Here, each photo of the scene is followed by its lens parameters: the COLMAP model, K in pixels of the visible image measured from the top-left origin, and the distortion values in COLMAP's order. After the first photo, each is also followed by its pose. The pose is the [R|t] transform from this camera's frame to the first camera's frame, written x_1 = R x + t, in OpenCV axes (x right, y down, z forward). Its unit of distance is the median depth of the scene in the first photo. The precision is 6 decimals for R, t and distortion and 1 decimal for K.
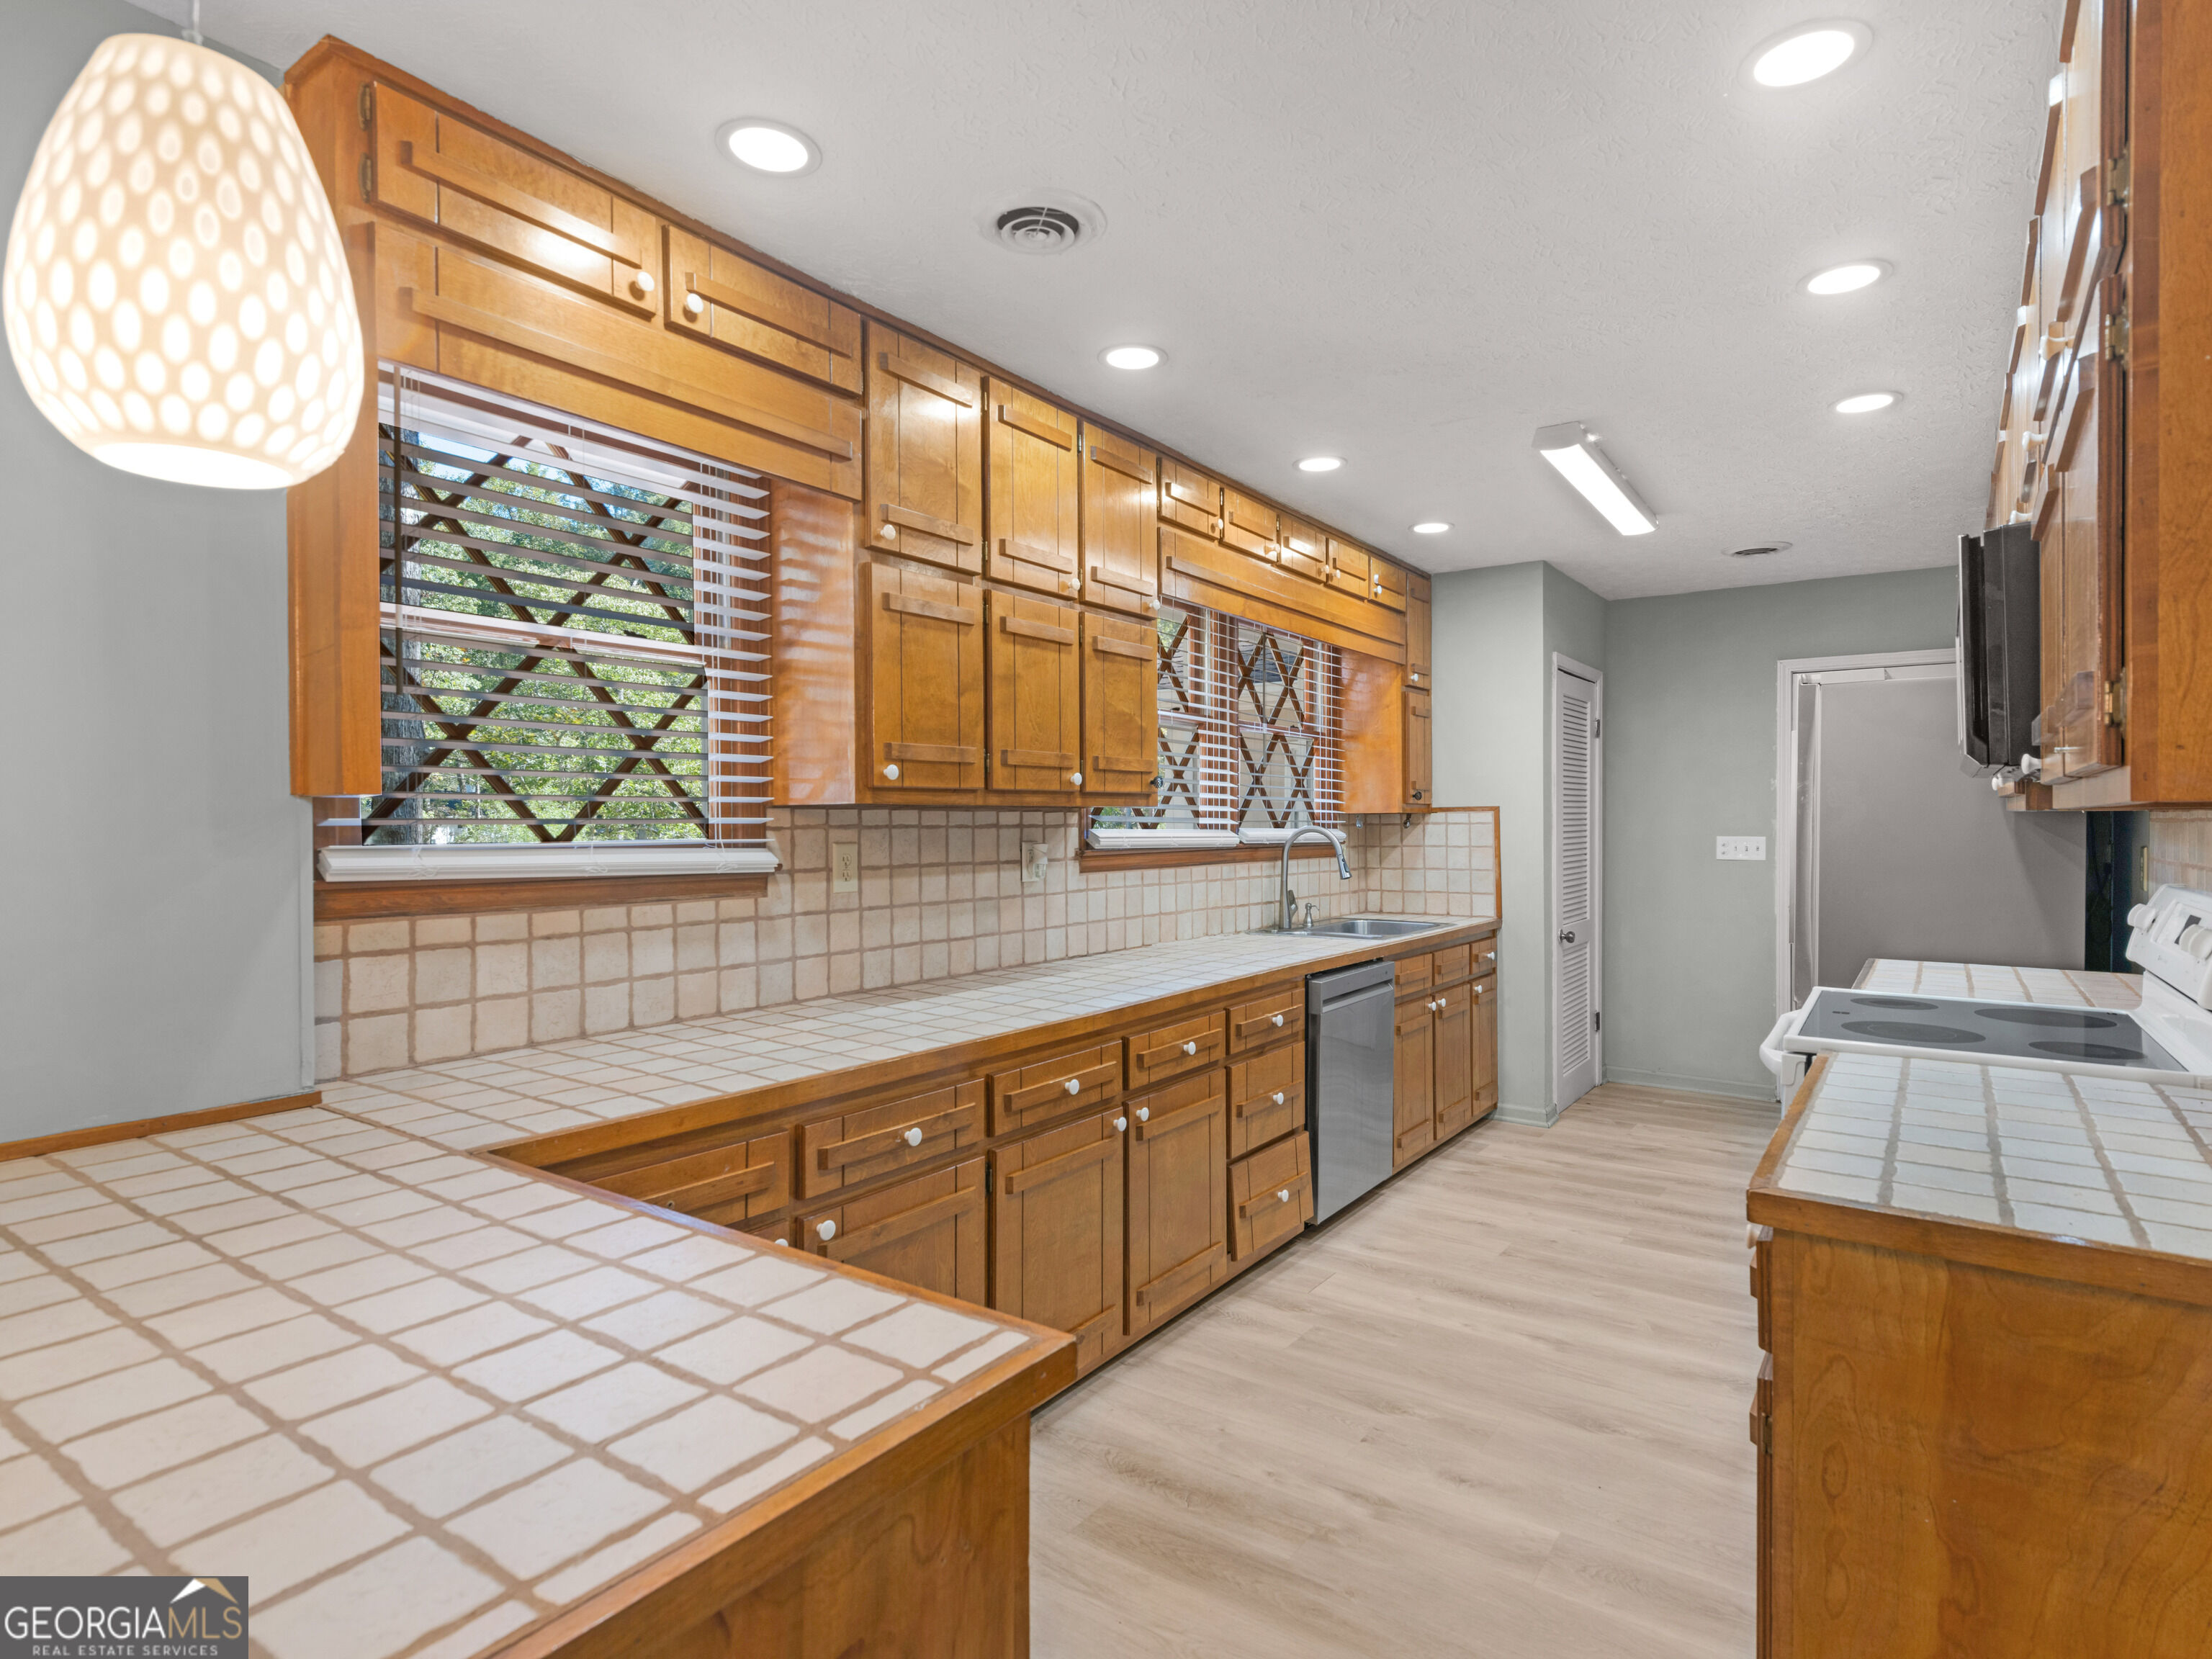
lens RADIAL K [[1156.7, 0, 1127.4], [0, 1156.7, 814.0], [0, 0, 1]] dist [0.018321, -0.004991]
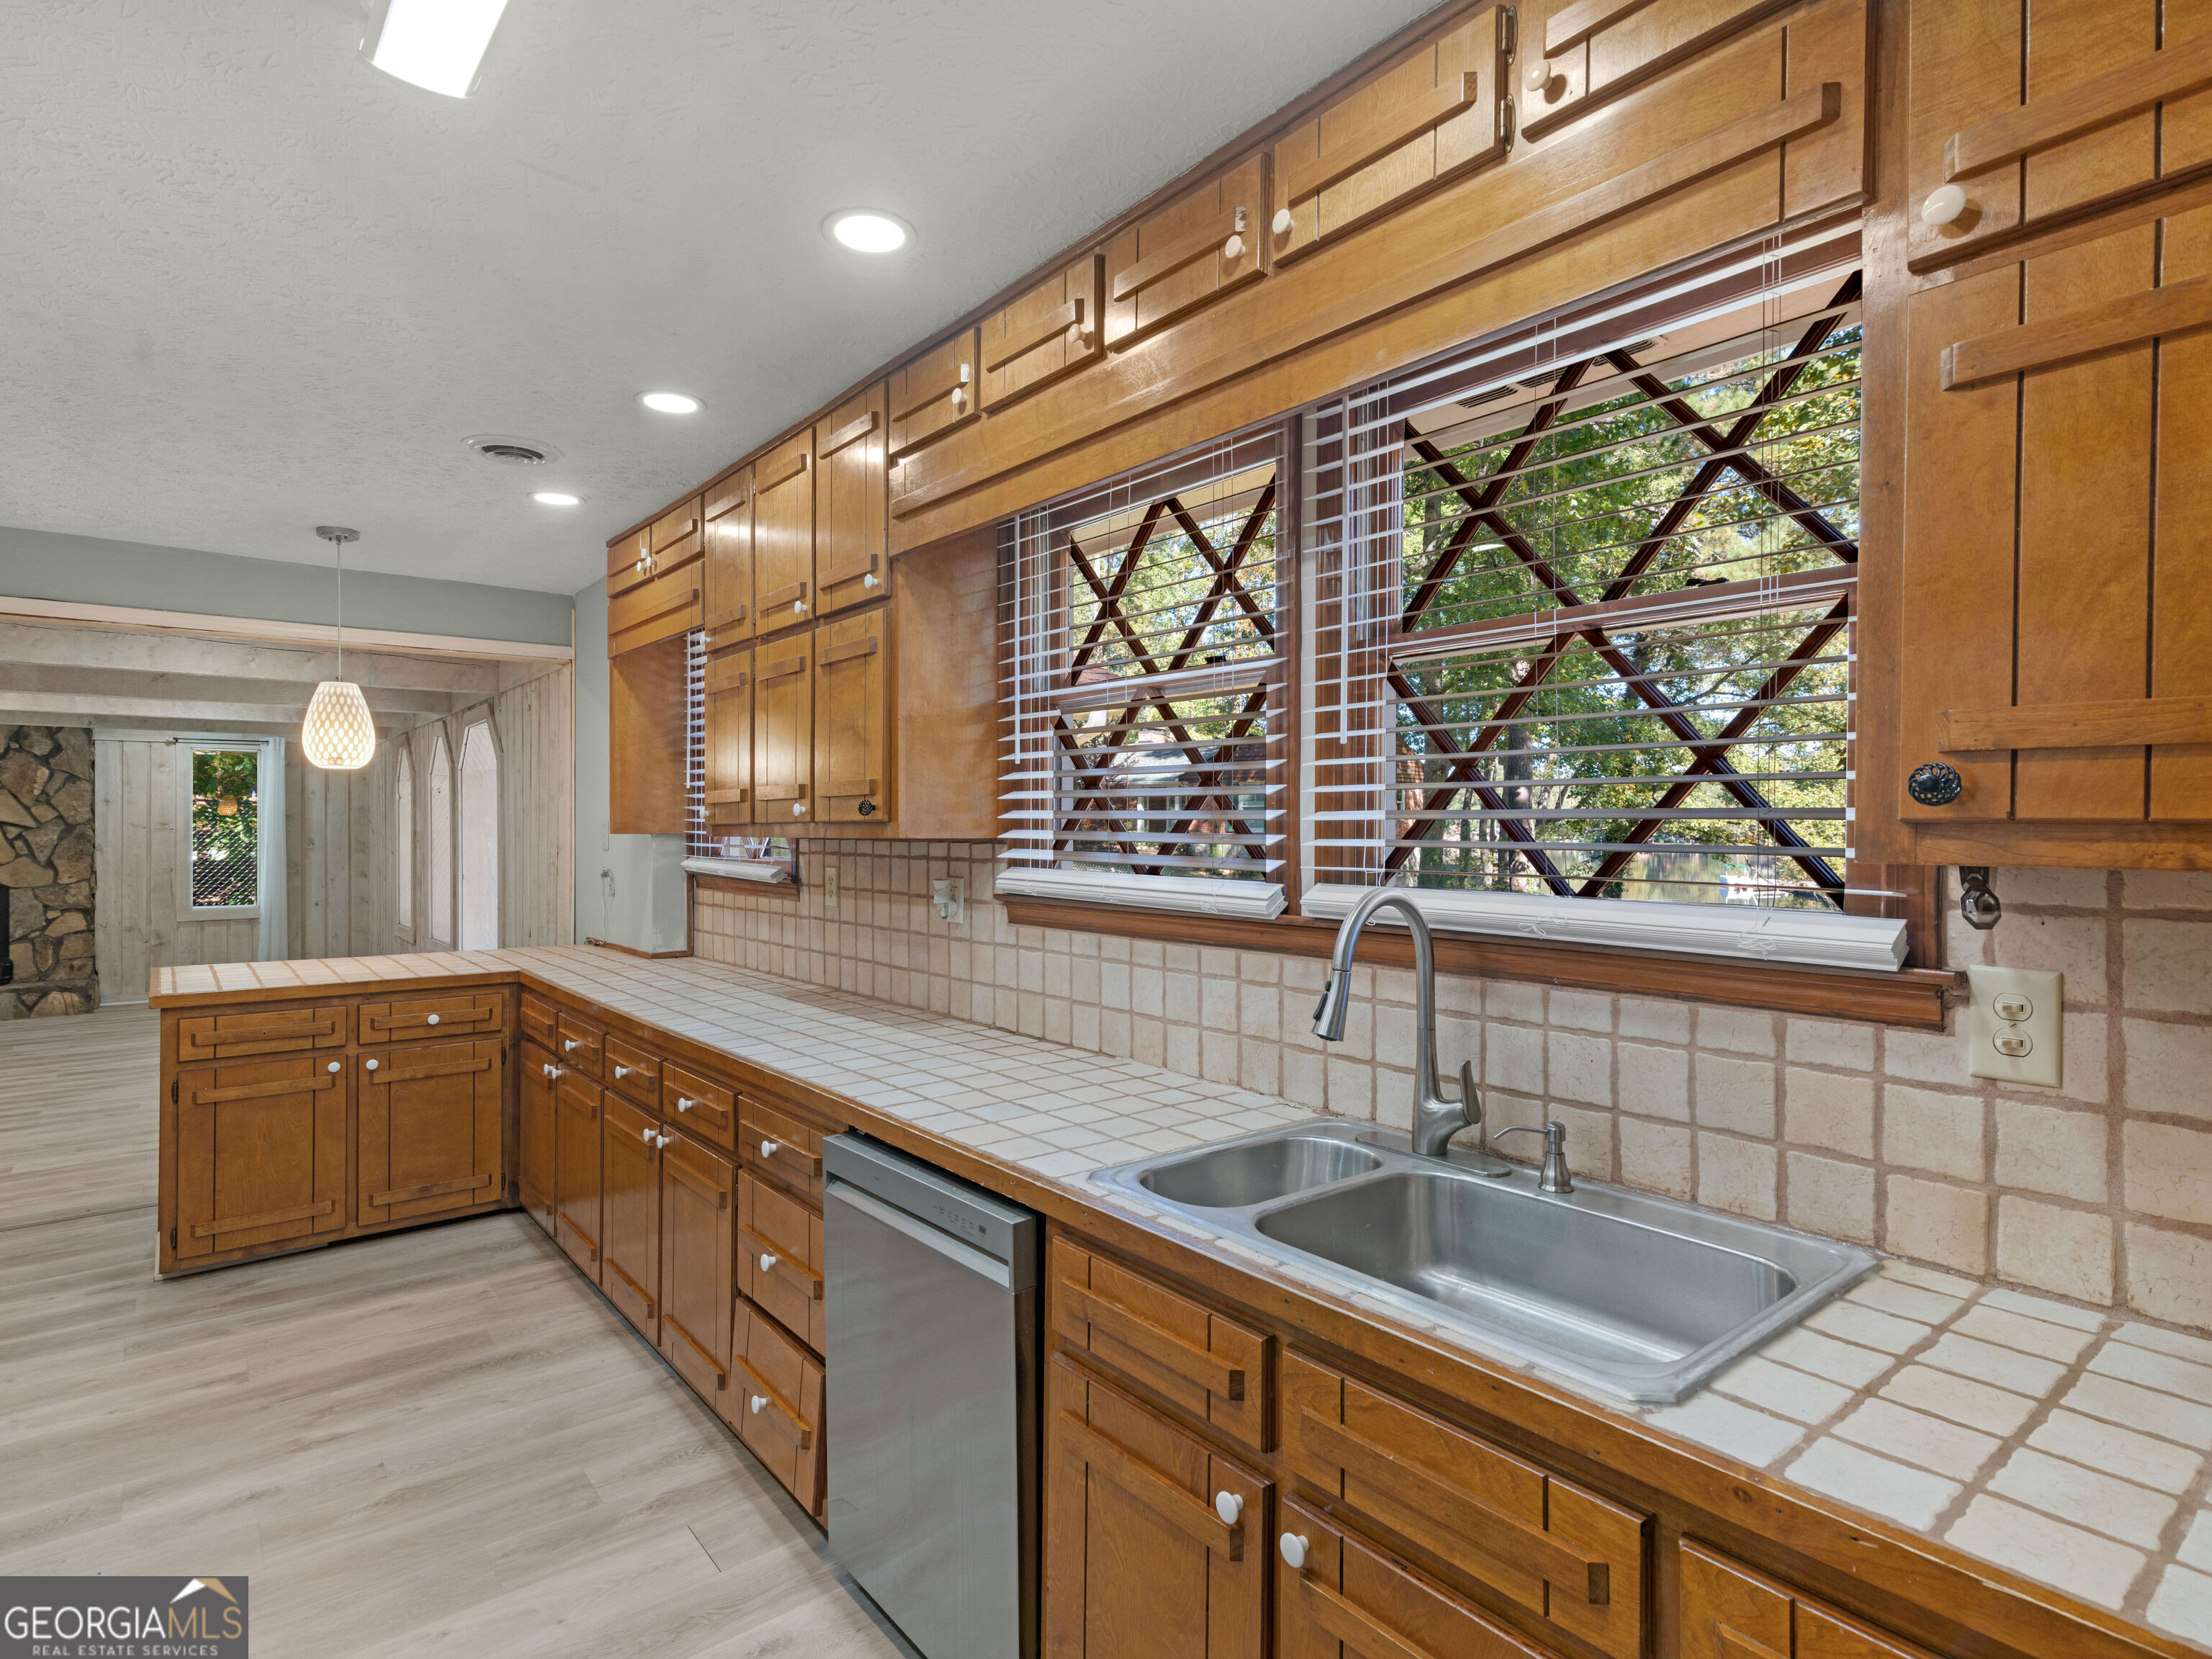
lens RADIAL K [[1156.7, 0, 1098.7], [0, 1156.7, 828.7], [0, 0, 1]] dist [0.018321, -0.004991]
pose [[-0.275589, -0.004759, -0.961264, 0.799647], [-0.001605, 0.999989, -0.004490, -0.009581], [0.961274, 0.000305, -0.275594, 1.487298]]
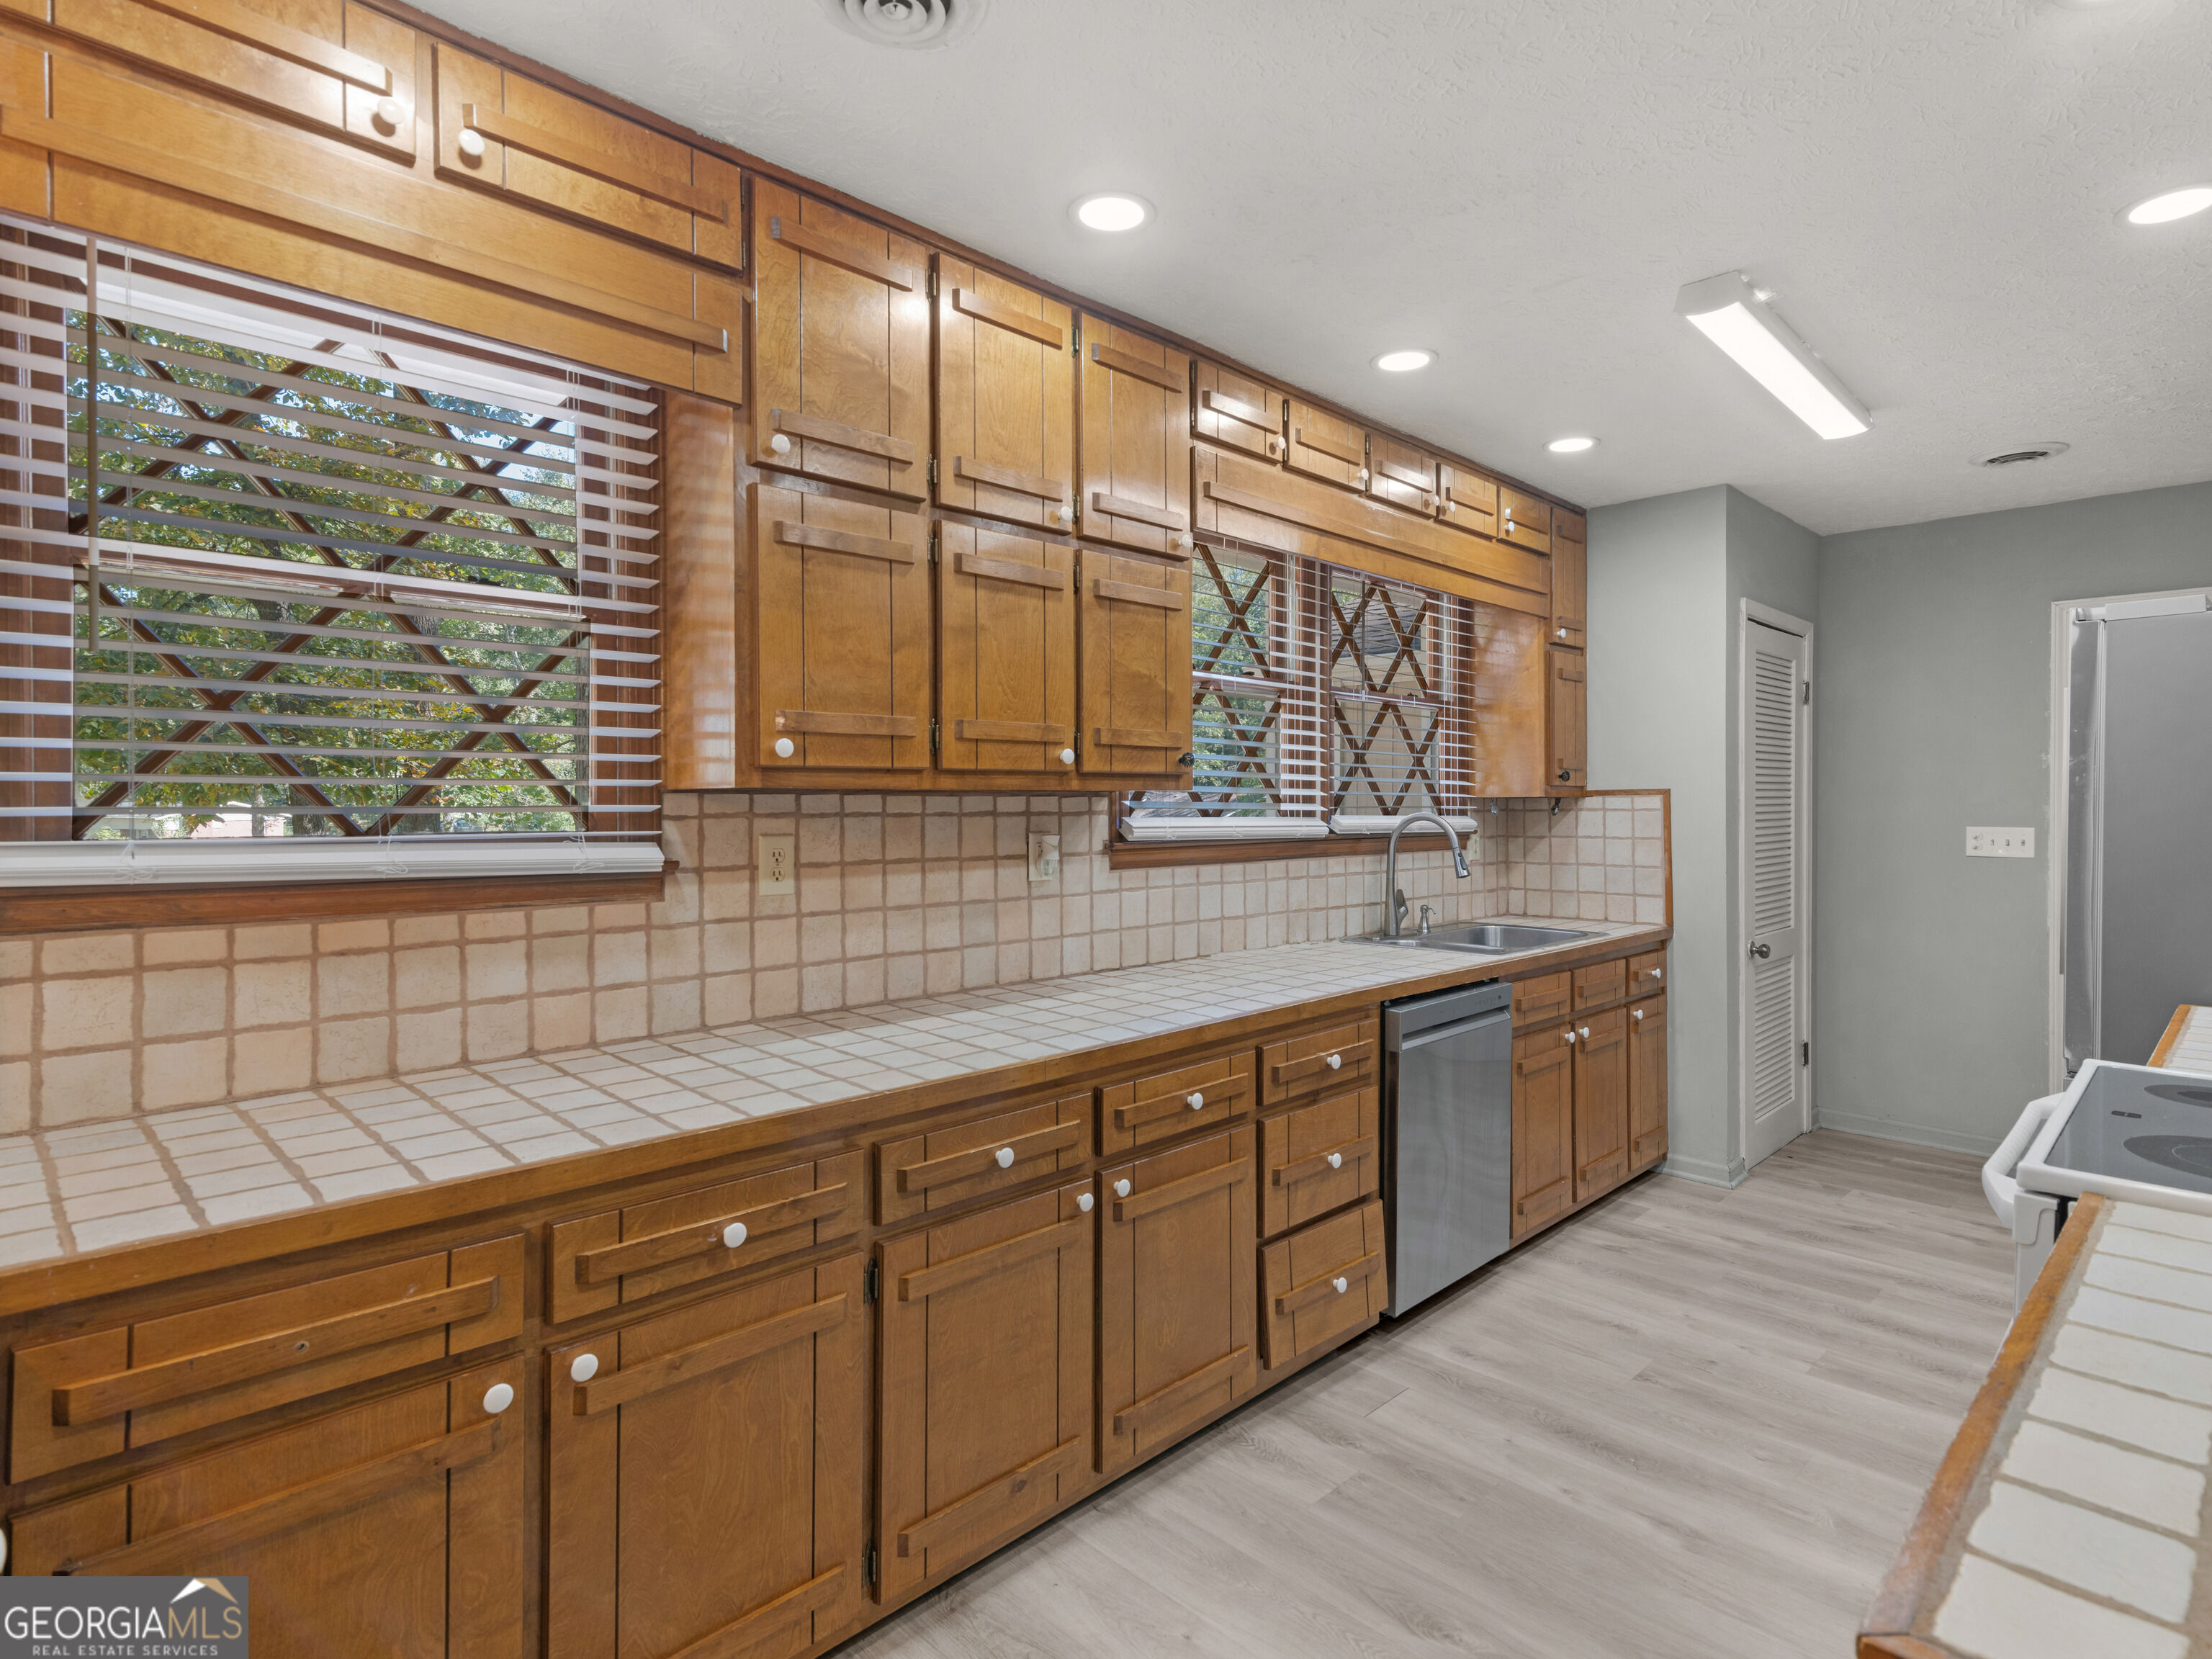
lens RADIAL K [[1156.7, 0, 1145.8], [0, 1156.7, 797.4], [0, 0, 1]] dist [0.018321, -0.004991]
pose [[0.987397, 0.000290, -0.158263, 0.135672], [-0.000130, 0.999999, 0.001015, -0.002501], [0.158263, -0.000982, 0.987396, 0.211413]]
